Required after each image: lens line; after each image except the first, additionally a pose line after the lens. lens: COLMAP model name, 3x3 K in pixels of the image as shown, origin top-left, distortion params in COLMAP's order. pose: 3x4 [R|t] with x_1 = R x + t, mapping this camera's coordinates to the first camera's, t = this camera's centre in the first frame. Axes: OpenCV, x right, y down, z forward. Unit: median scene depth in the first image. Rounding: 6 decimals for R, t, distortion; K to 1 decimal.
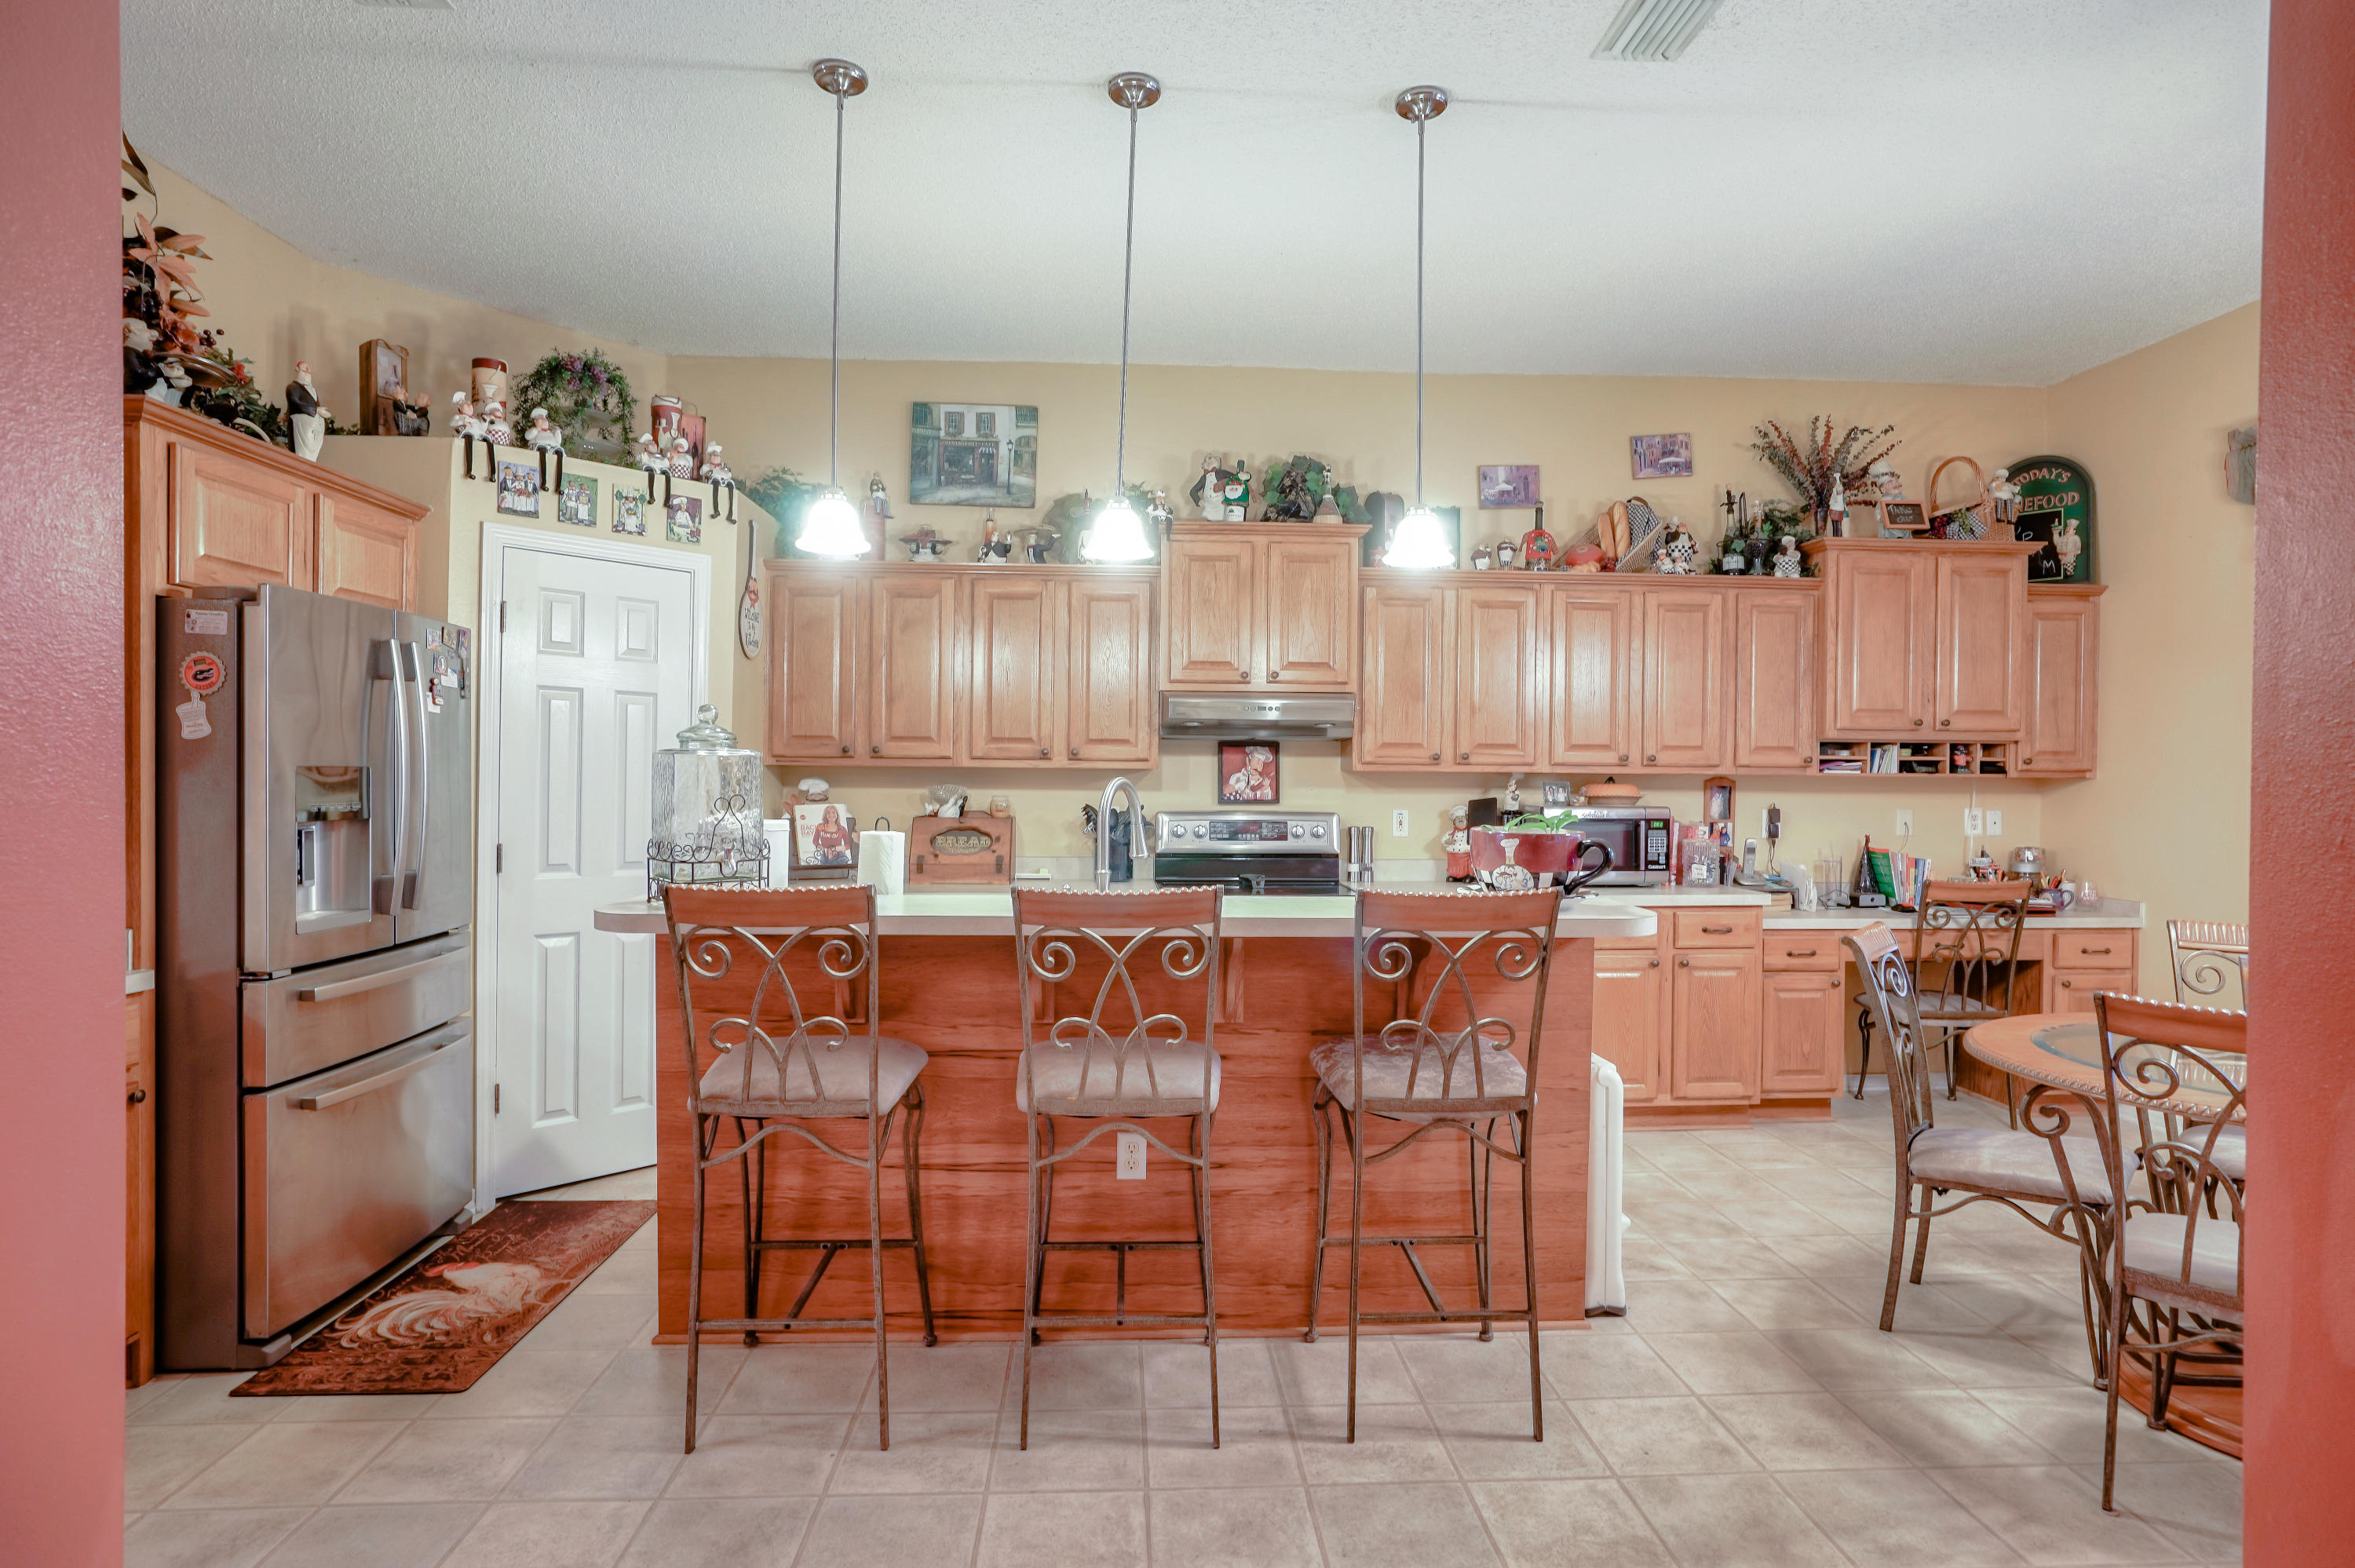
lens RADIAL K [[1256.3, 0, 1199.2], [0, 1256.3, 779.9], [0, 0, 1]] dist [-0.041563, 0.027797]
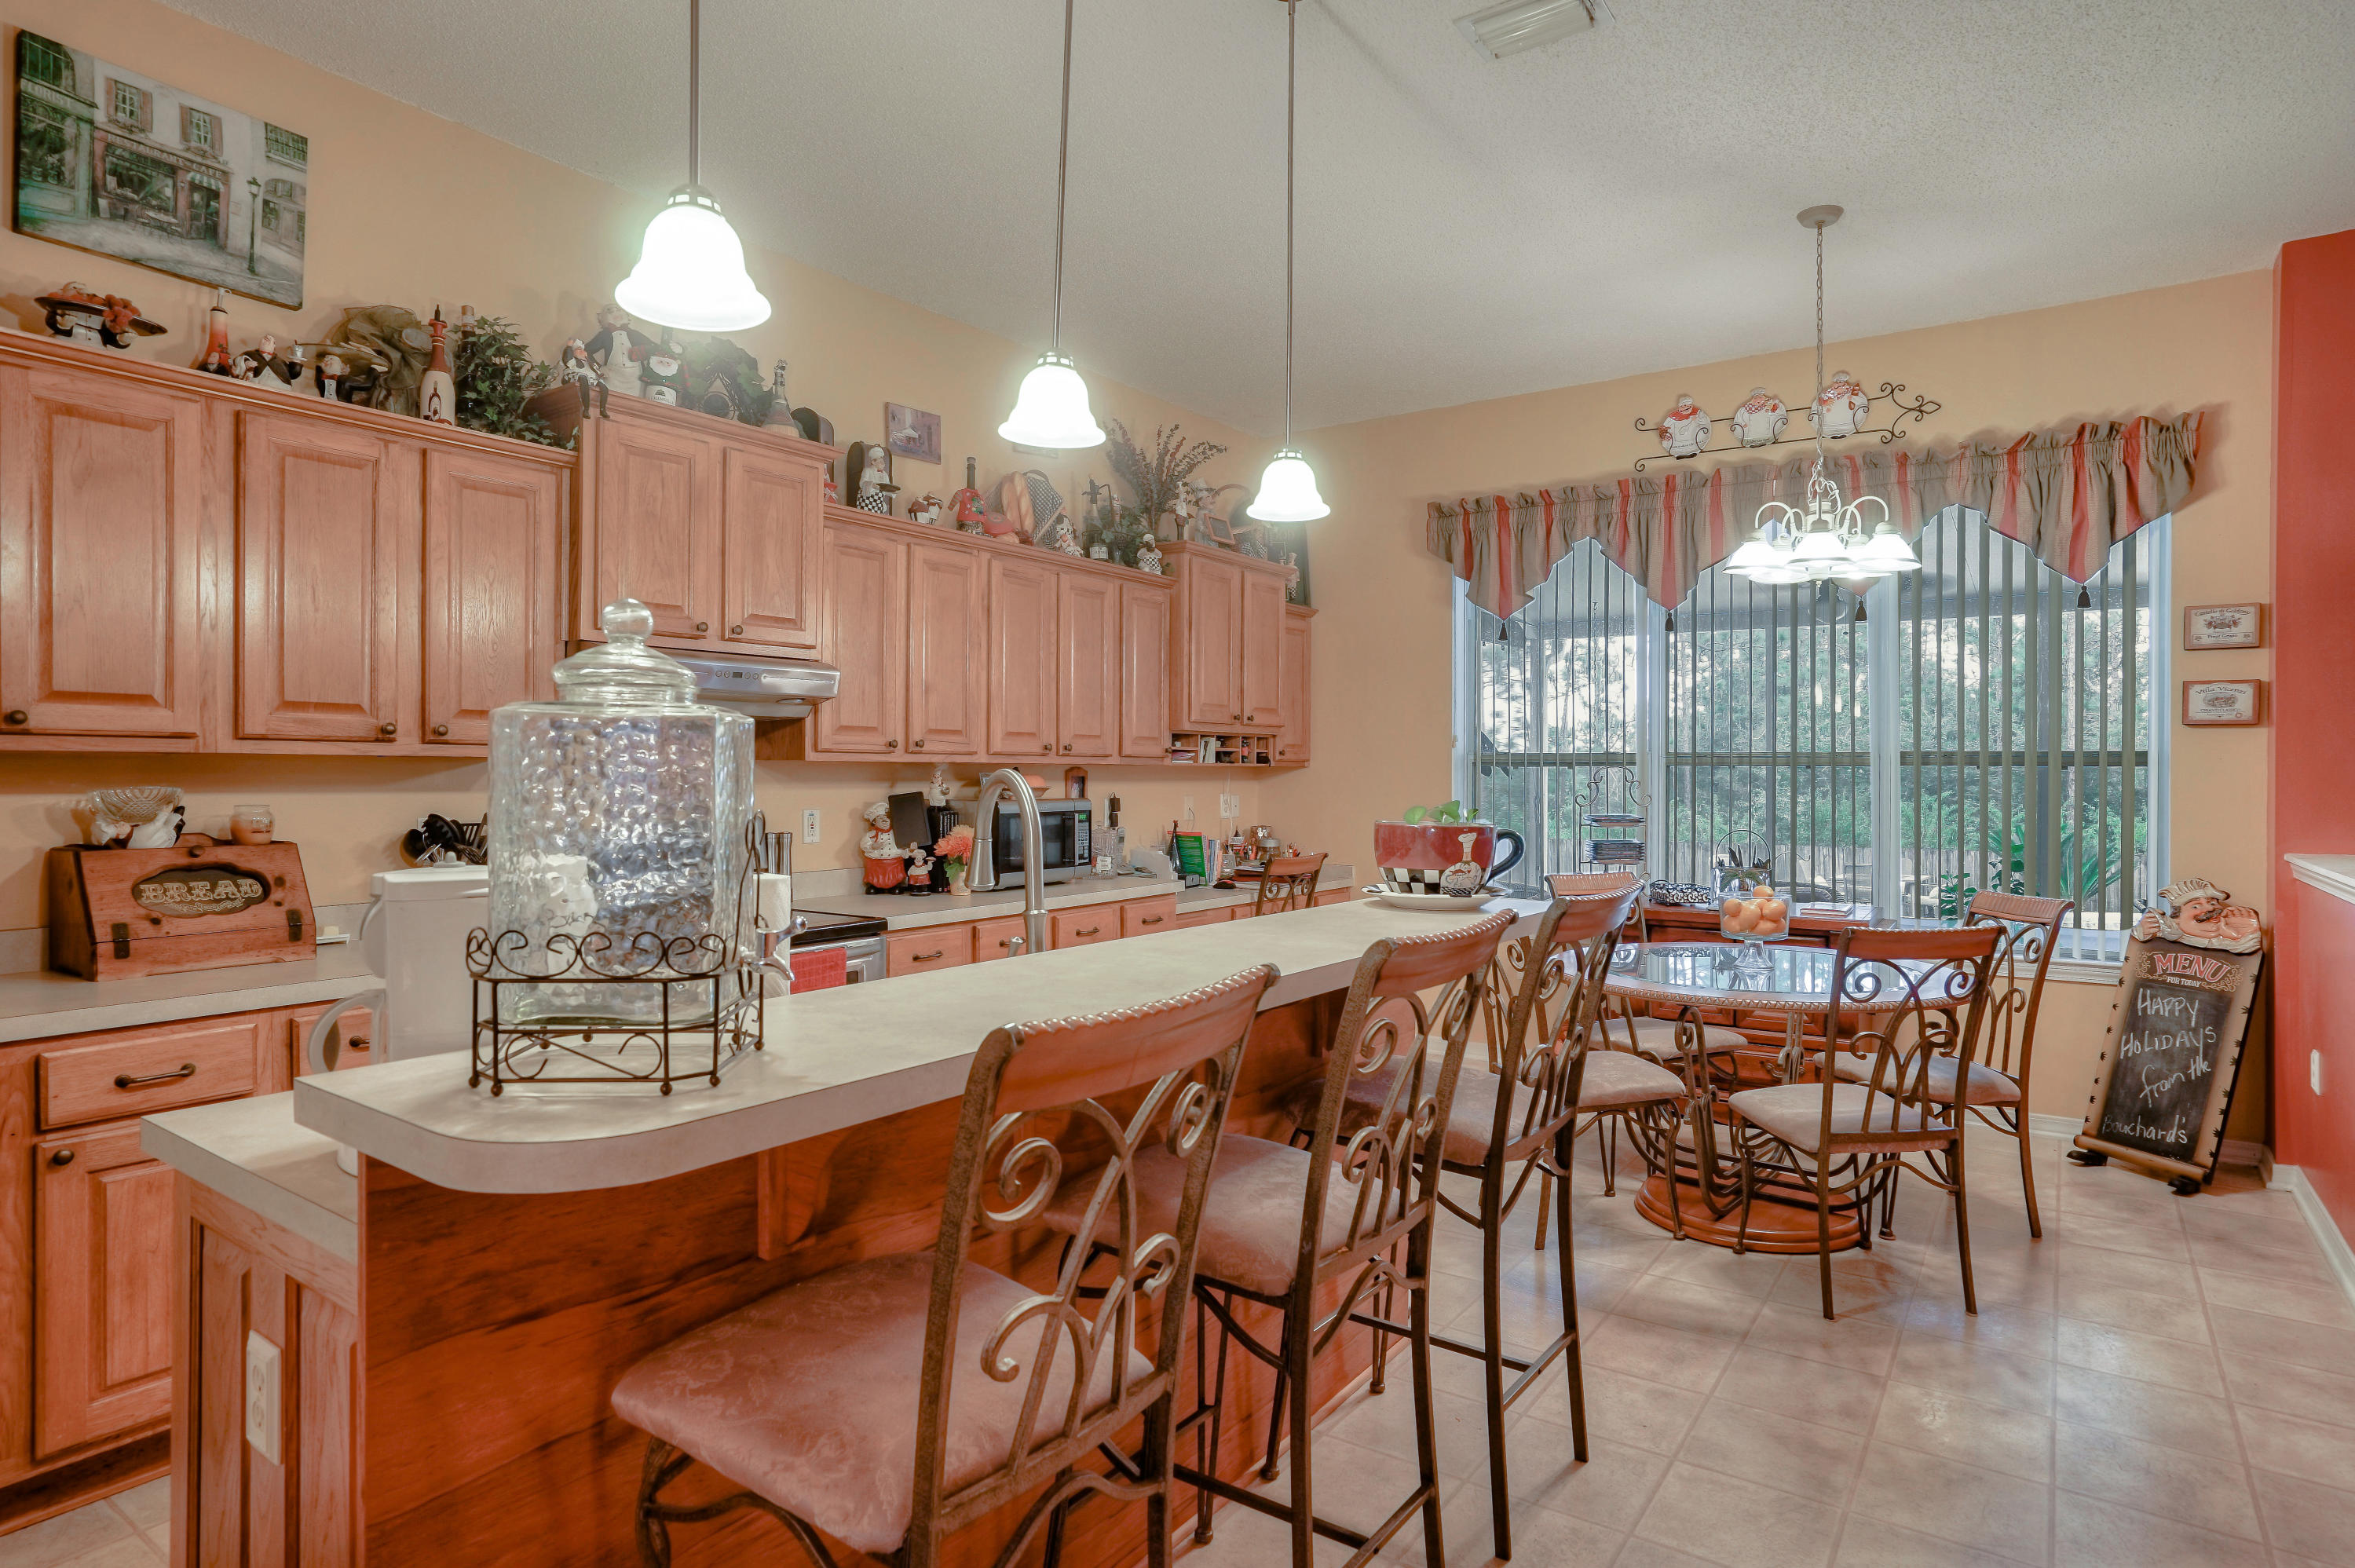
lens RADIAL K [[1256.4, 0, 1172.7], [0, 1256.4, 780.4], [0, 0, 1]] dist [-0.041563, 0.027797]
pose [[0.630524, -0.011727, 0.776081, -0.340760], [0.006802, 0.999931, 0.009584, -0.000782], [-0.776140, -0.000764, 0.630560, 0.335899]]
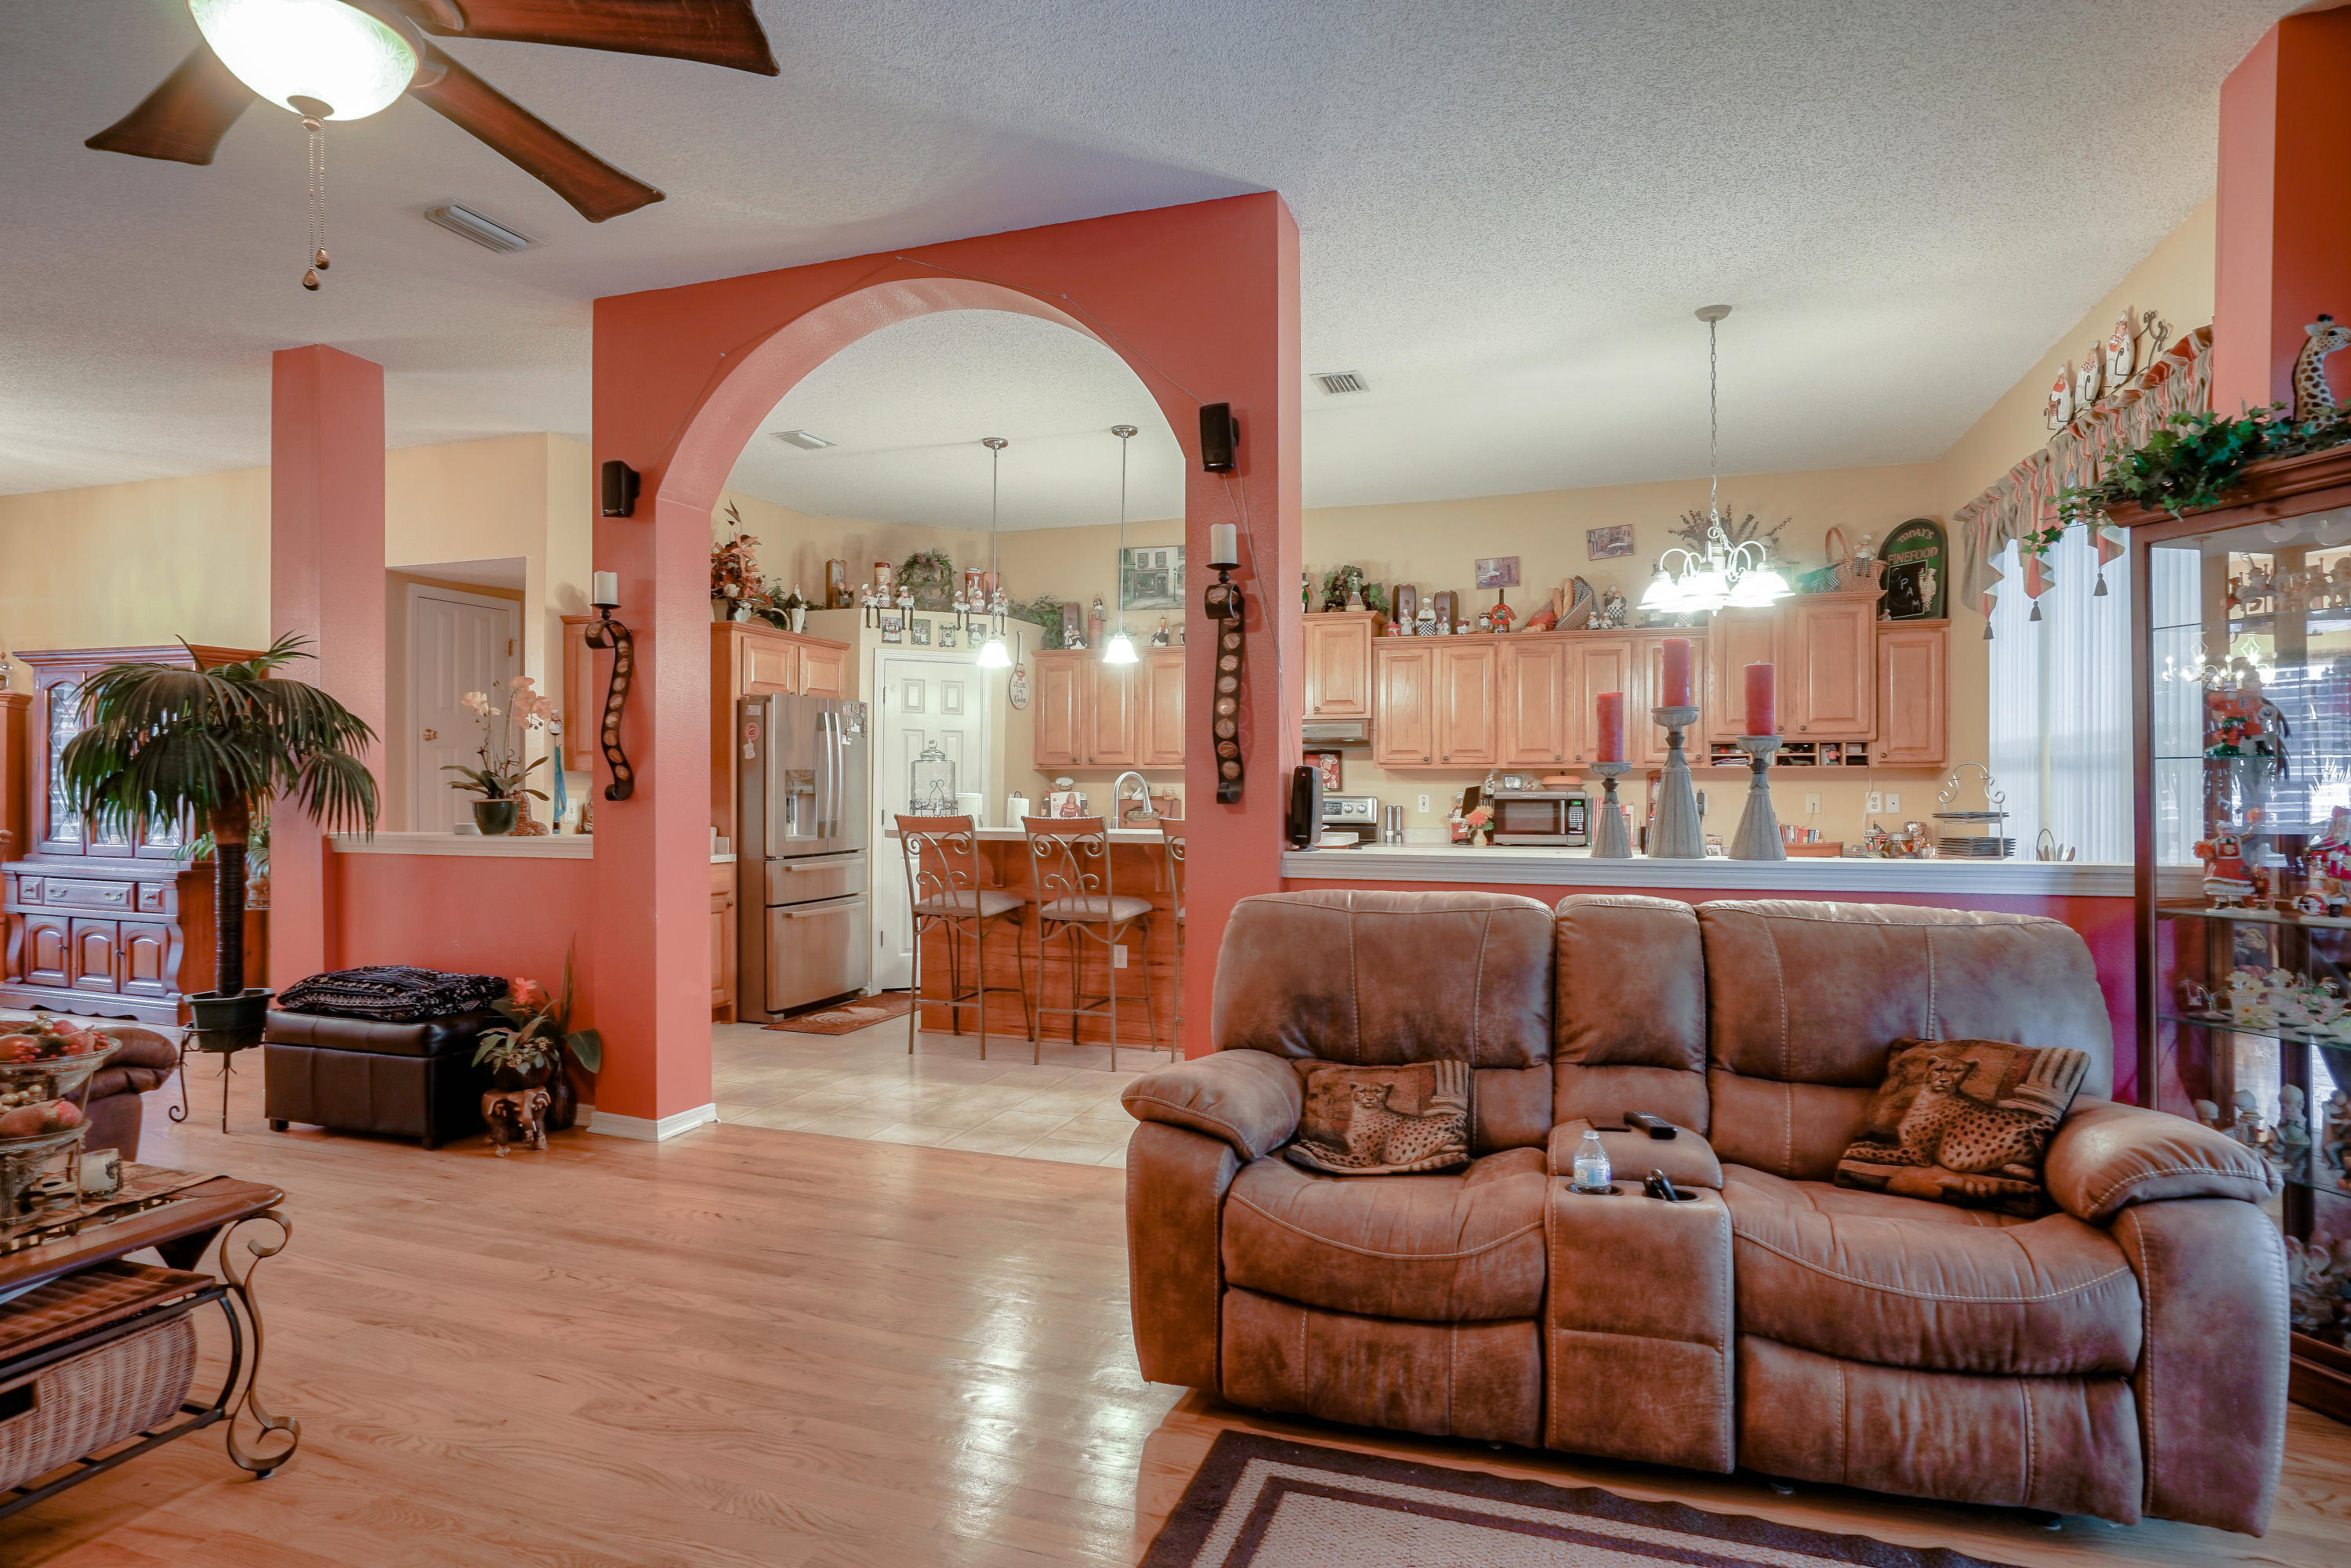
lens RADIAL K [[1254.3, 0, 1197.2], [0, 1254.3, 772.2], [0, 0, 1]] dist [-0.041563, 0.027797]
pose [[0.927223, -0.011232, -0.374341, 0.501213], [0.005763, 0.999860, -0.015725, 0.019963], [0.374465, 0.012424, 0.927158, -0.512469]]
